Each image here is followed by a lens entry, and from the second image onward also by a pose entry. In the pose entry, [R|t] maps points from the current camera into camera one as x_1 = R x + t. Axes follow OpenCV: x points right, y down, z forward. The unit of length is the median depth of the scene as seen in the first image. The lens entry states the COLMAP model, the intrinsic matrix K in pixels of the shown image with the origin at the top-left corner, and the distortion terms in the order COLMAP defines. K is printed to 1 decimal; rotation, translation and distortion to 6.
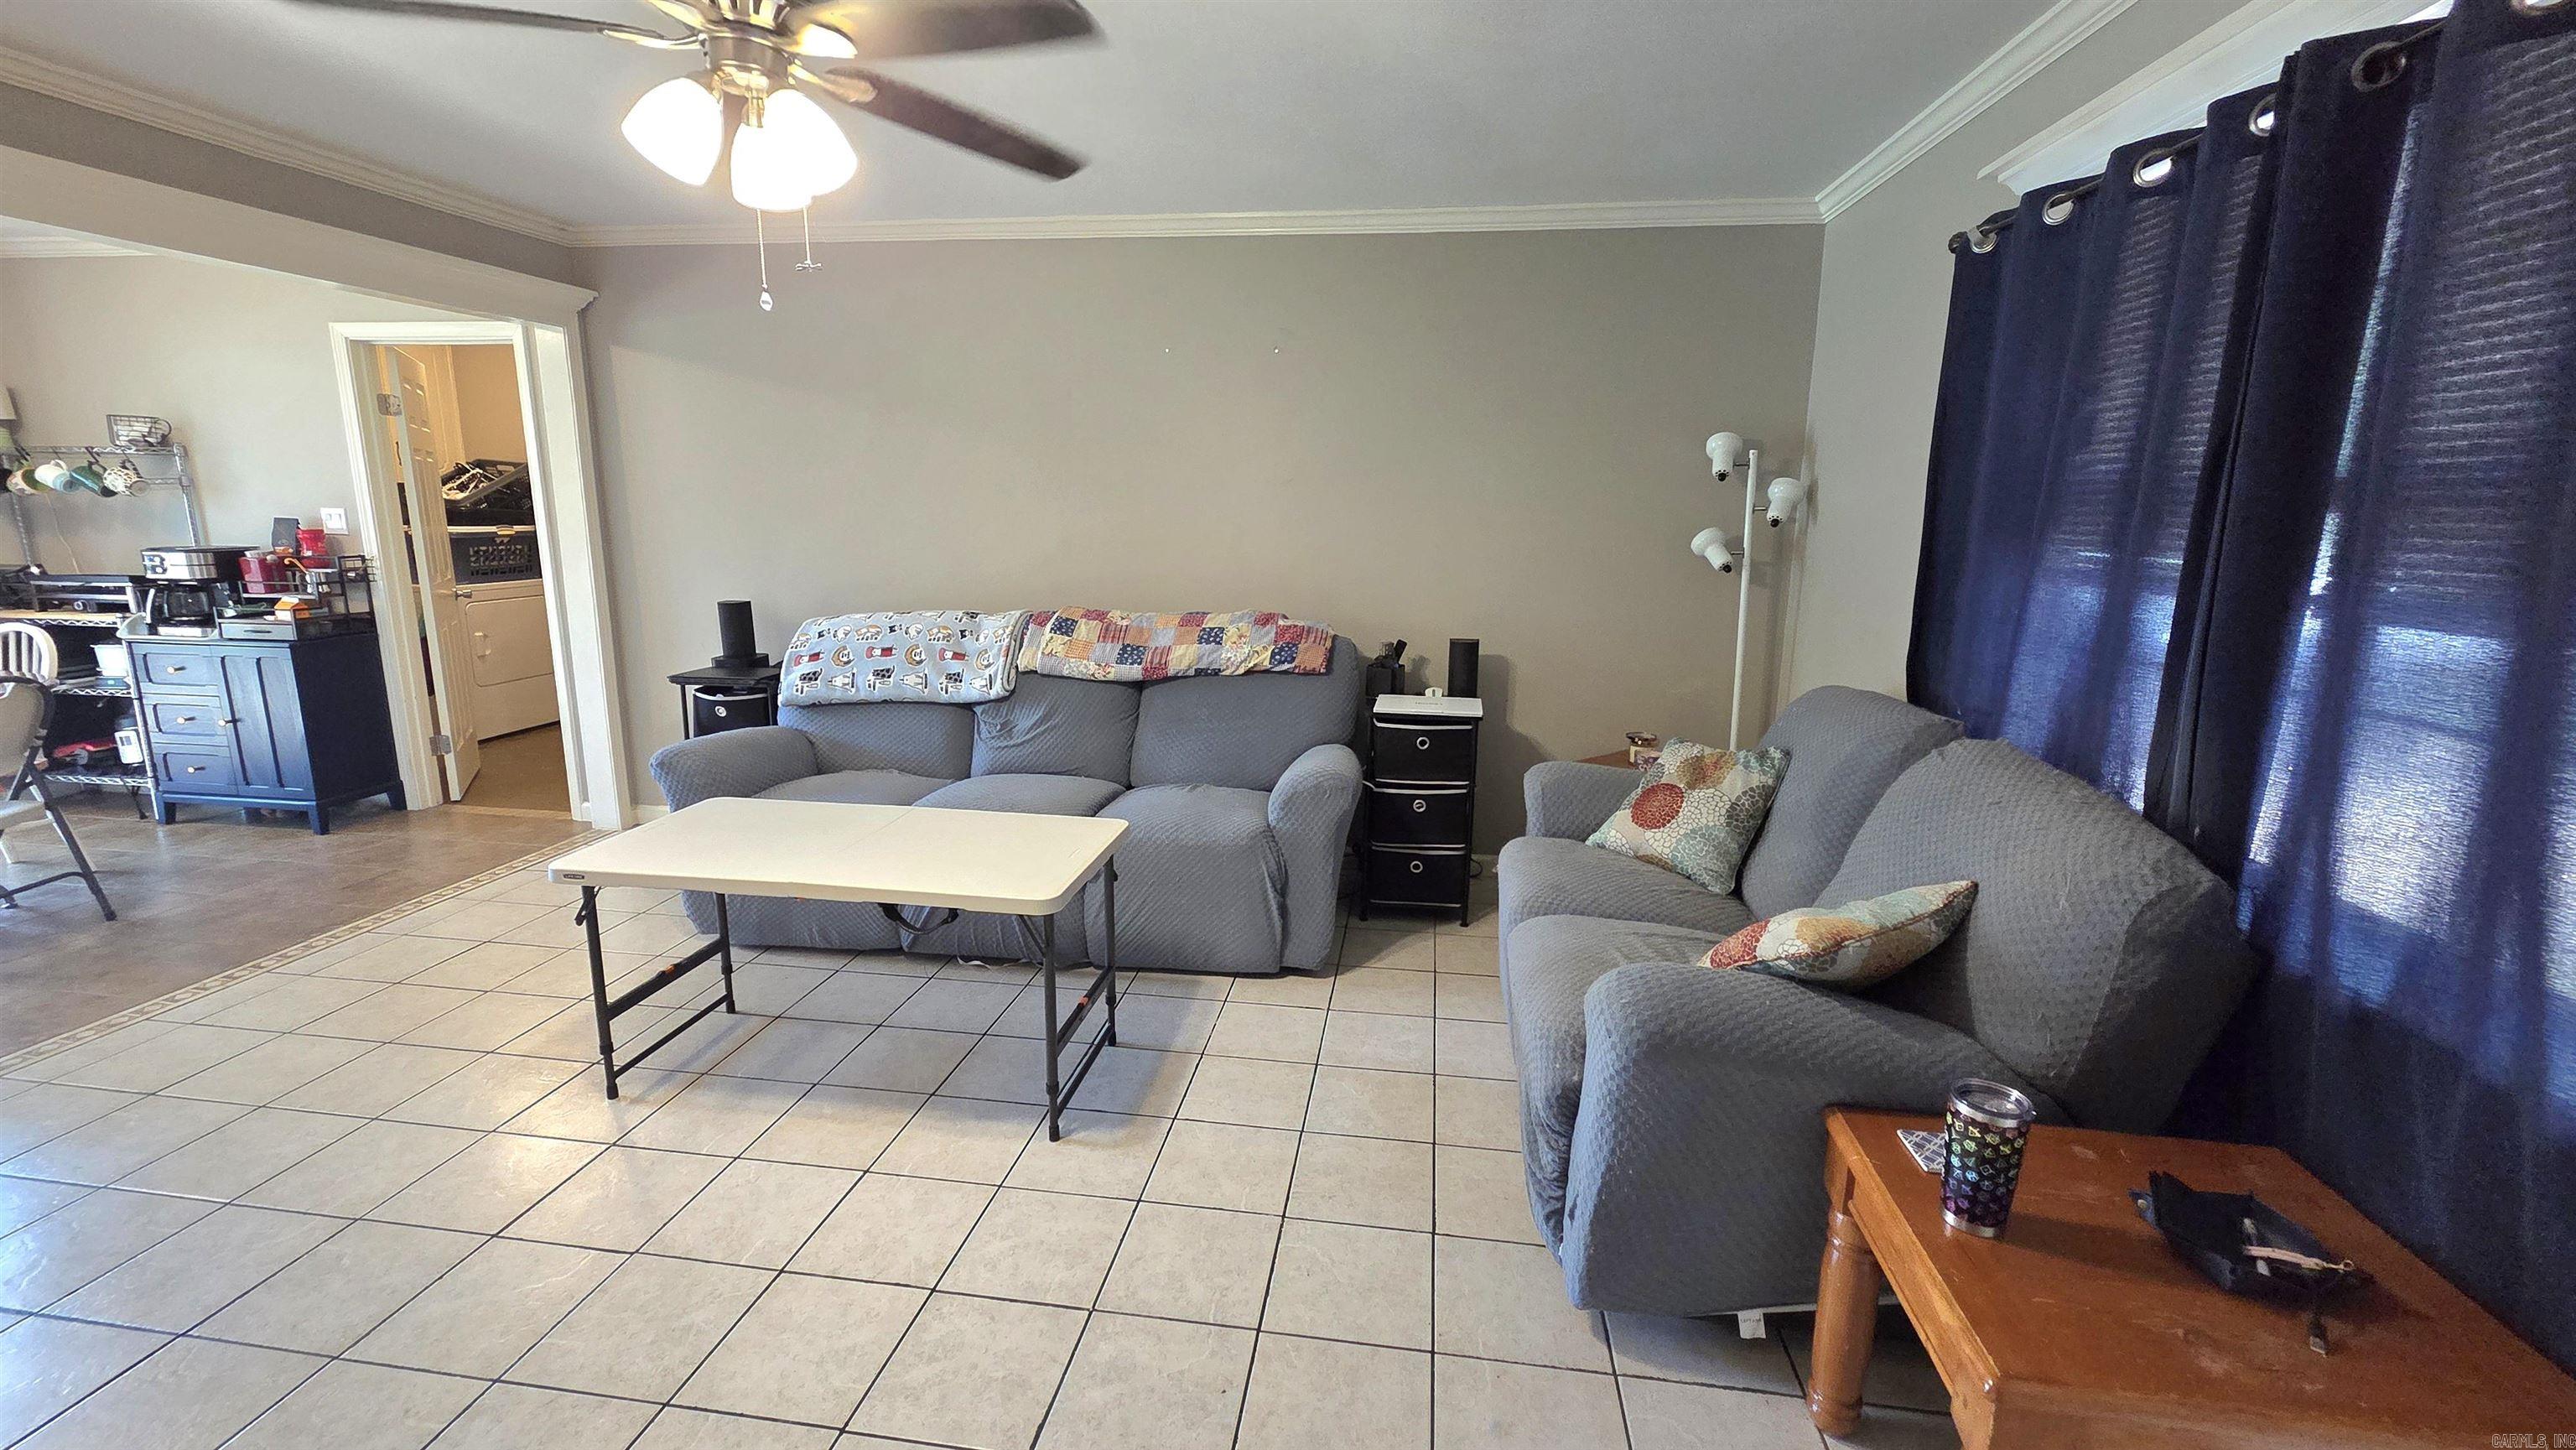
lens RADIAL K [[1057.8, 0, 1286.5], [0, 1057.8, 713.0], [0, 0, 1]] dist [0.003945, -0.000740]
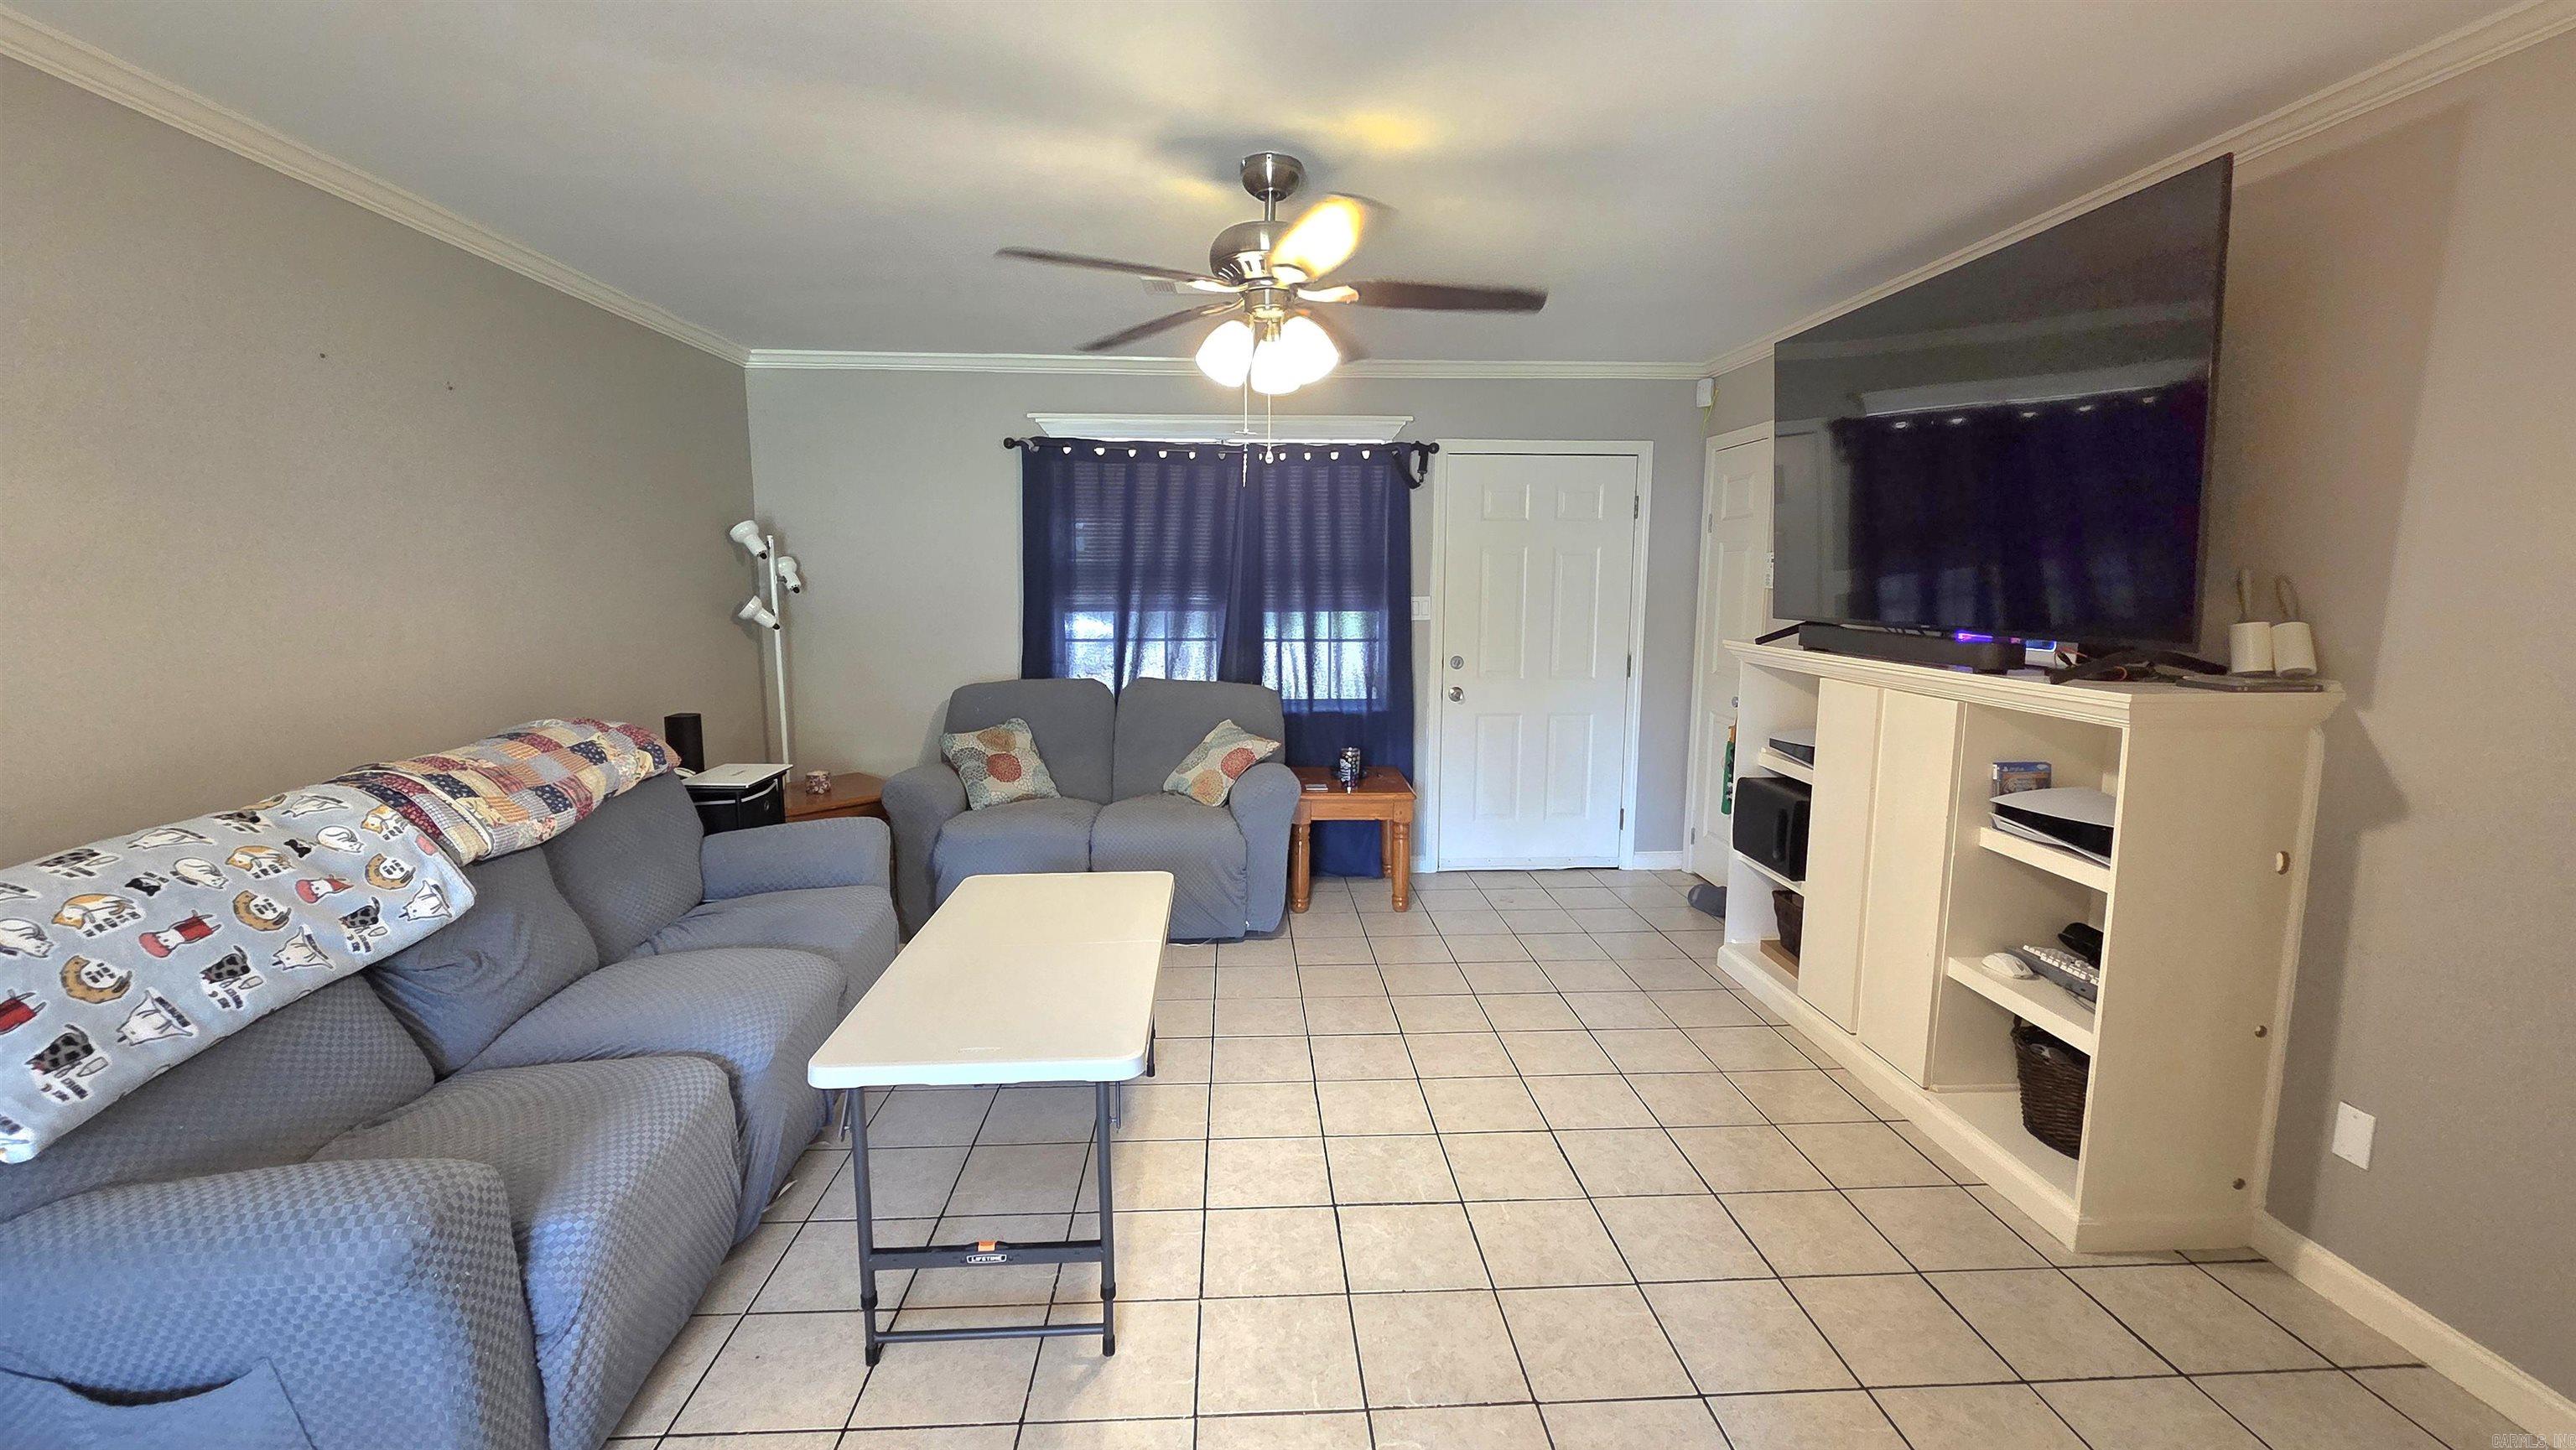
lens RADIAL K [[1046.1, 0, 1284.2], [0, 1046.1, 719.8], [0, 0, 1]] dist [0.000805, -0.000921]
pose [[-0.190068, -0.150570, 0.970156, -0.913660], [0.188951, 0.964086, 0.186646, -0.143492], [-0.963417, 0.218787, -0.154792, 0.607122]]
